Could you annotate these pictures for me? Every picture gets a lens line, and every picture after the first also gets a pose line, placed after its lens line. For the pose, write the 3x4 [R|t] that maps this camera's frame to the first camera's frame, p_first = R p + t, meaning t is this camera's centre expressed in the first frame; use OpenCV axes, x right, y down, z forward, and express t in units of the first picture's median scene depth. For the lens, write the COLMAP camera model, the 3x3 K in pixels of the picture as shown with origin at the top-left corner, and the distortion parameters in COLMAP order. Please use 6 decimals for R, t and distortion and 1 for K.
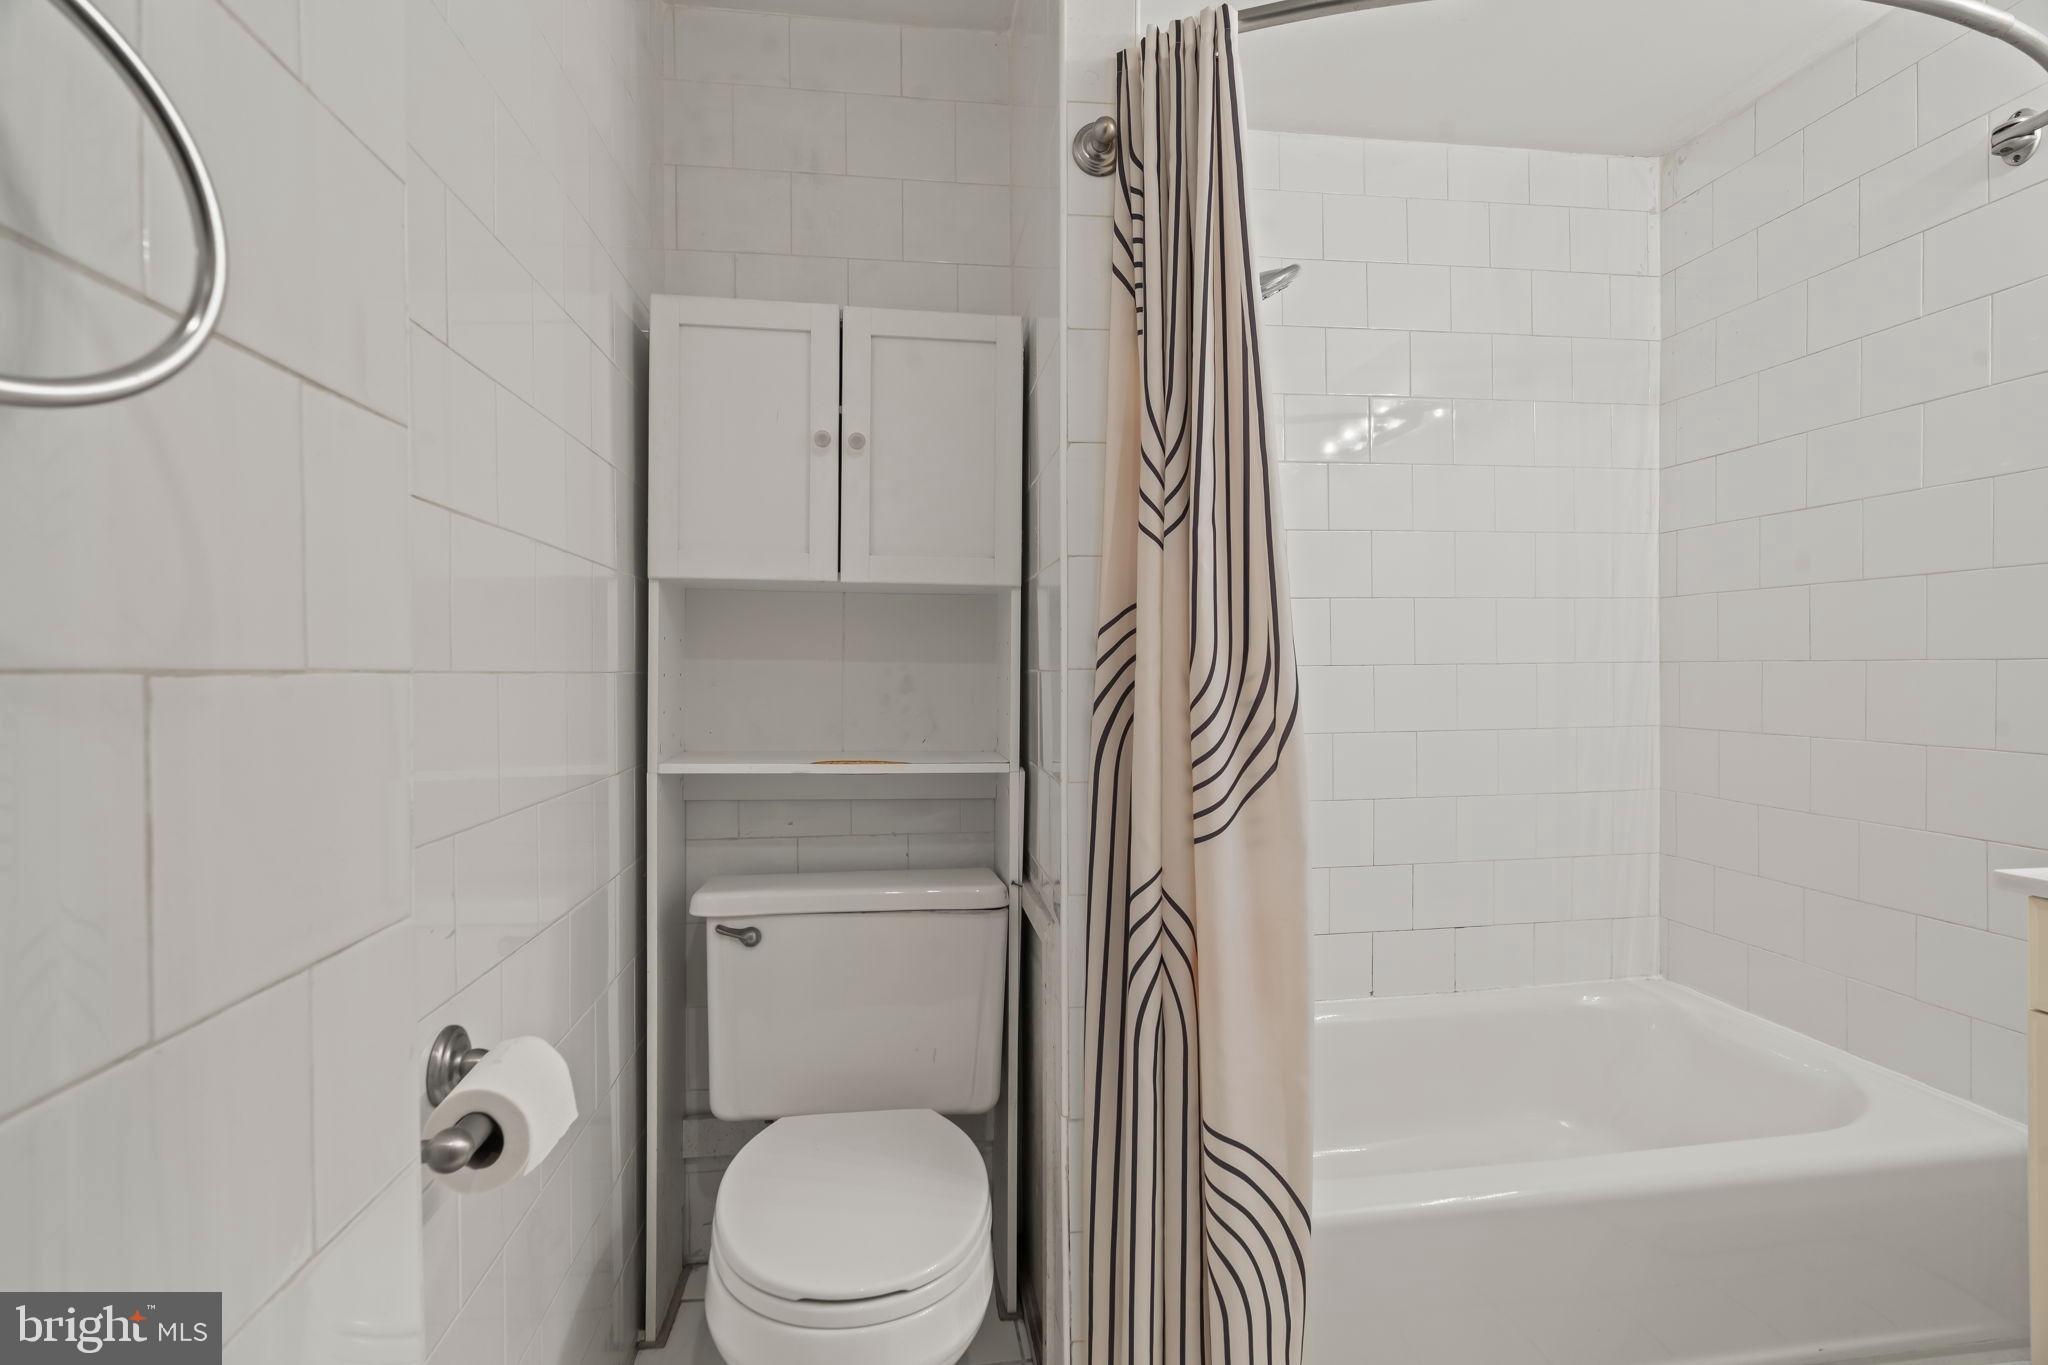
lens RADIAL K [[914.2, 0, 1003.3], [0, 914.2, 682.3], [0, 0, 1]] dist [-0.002619, 0.000486]
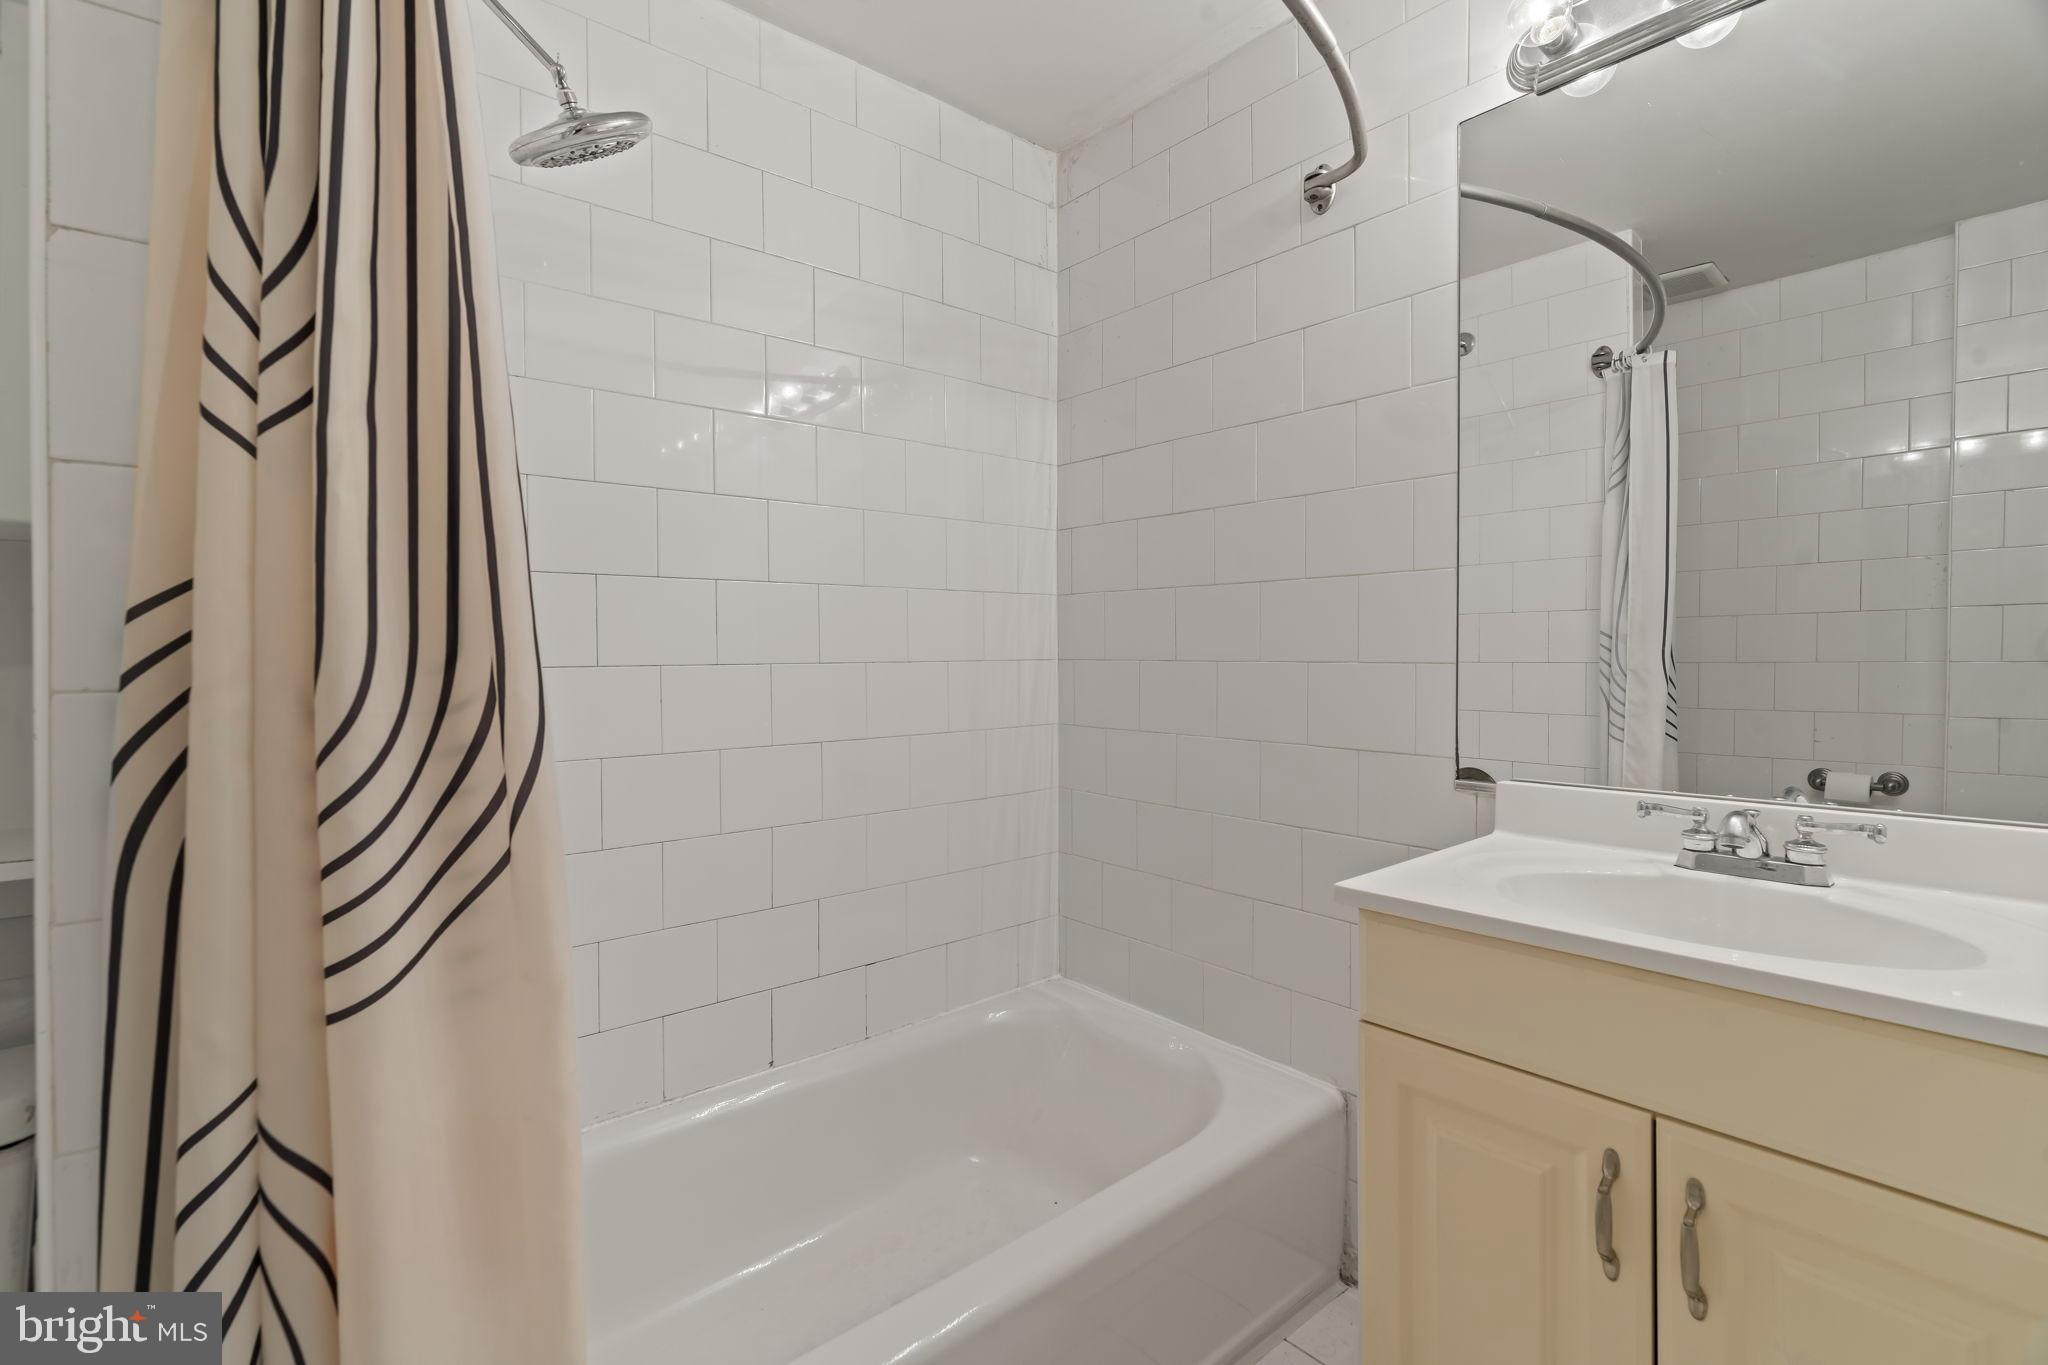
lens RADIAL K [[914.2, 0, 1003.3], [0, 914.2, 682.3], [0, 0, 1]] dist [-0.002619, 0.000486]
pose [[0.847613, -0.011587, 0.530489, 0.254951], [0.004011, 0.999873, 0.015430, -0.025668], [-0.530600, -0.010951, 0.847552, 0.340814]]
